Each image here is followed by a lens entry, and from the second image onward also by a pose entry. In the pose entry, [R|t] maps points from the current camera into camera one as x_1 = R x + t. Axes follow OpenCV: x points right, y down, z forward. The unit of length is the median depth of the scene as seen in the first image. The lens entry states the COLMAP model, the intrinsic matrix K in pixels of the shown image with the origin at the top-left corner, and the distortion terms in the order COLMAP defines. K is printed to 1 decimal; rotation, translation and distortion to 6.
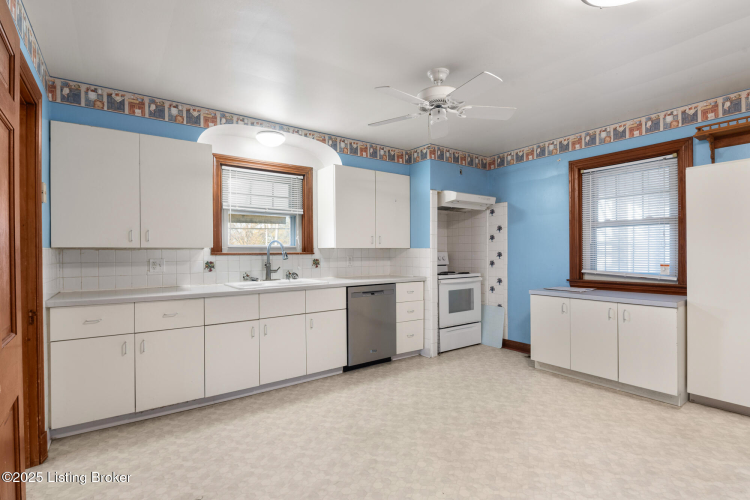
lens RADIAL K [[368.4, 0, 370.4], [0, 368.4, 246.8], [0, 0, 1]] dist [-0.016713, -0.000613]
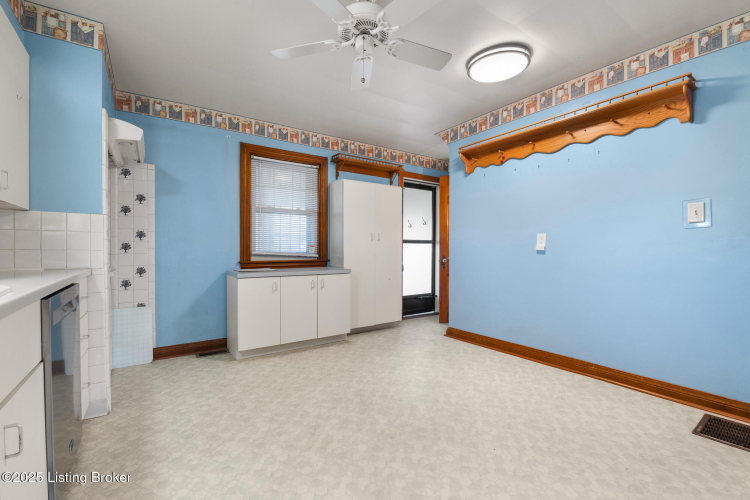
lens RADIAL K [[333.7, 0, 369.6], [0, 333.7, 249.6], [0, 0, 1]] dist [-0.008270, -0.000808]
pose [[-0.006237, 0.005372, 0.999966, -0.430152], [-0.014787, 0.999876, -0.005464, 0.067819], [-0.999871, -0.014821, -0.006157, 0.788727]]
